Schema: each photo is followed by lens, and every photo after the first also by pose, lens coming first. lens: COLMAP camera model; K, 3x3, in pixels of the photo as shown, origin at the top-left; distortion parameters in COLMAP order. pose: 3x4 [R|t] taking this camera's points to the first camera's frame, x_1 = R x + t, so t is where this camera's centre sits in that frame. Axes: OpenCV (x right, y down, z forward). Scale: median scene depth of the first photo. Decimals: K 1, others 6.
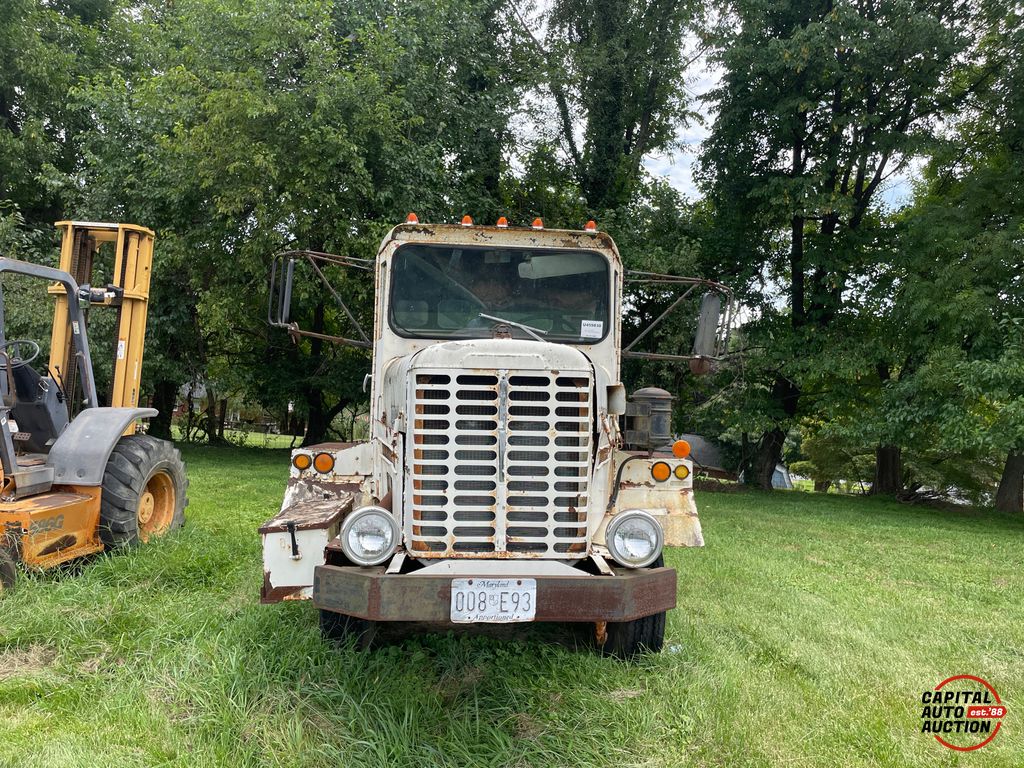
lens RADIAL K [[771.1, 0, 509.4], [0, 771.1, 386.6], [0, 0, 1]] dist [0.062025, -0.056710]
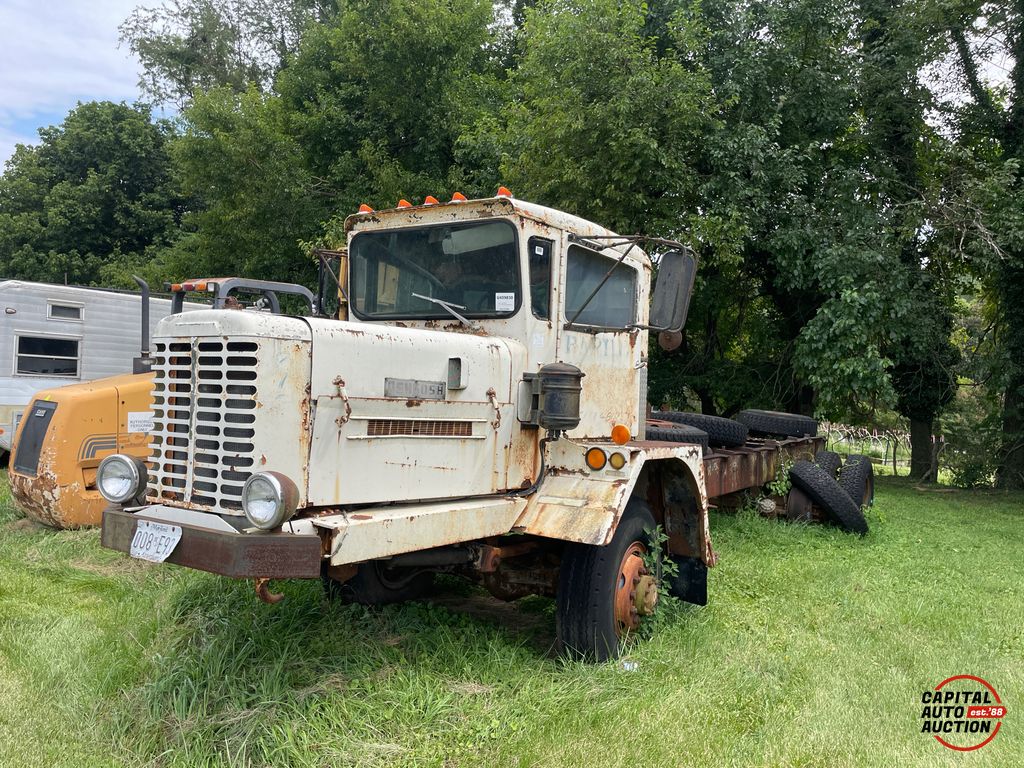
lens RADIAL K [[771.1, 0, 515.0], [0, 771.1, 394.6], [0, 0, 1]] dist [0.062025, -0.056710]
pose [[0.816483, 0.006879, -0.577329, 0.668989], [-0.005364, 0.999976, 0.004329, 0.035134], [0.577345, -0.000437, 0.816500, 0.240923]]
